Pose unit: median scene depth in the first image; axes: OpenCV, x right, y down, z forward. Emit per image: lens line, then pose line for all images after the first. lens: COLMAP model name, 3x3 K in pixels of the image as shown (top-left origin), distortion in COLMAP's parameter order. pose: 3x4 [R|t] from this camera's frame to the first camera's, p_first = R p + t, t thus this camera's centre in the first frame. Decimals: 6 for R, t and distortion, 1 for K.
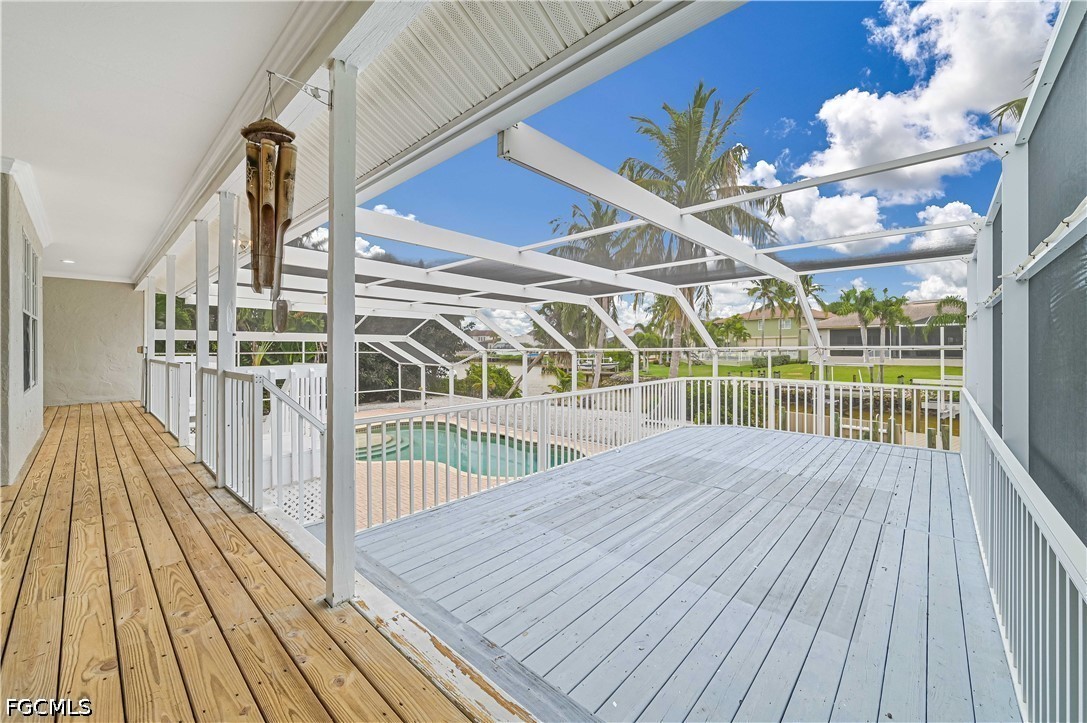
lens RADIAL K [[426.3, 0, 548.7], [0, 426.3, 355.3], [0, 0, 1]] dist [-0.001825, 0.000139]
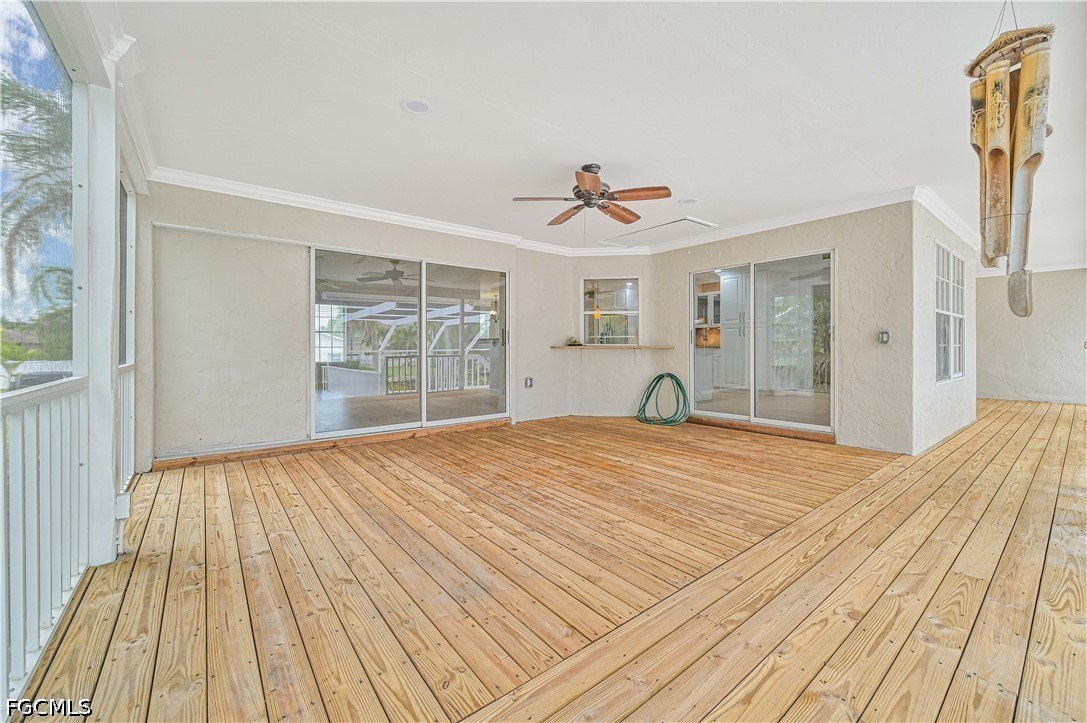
lens RADIAL K [[426.3, 0, 545.7], [0, 426.3, 352.1], [0, 0, 1]] dist [-0.001825, 0.000139]
pose [[-0.160386, 0.008767, -0.987015, 0.180411], [-0.008097, 0.999915, 0.010198, 0.006359], [0.987021, 0.009628, -0.160301, 0.266686]]
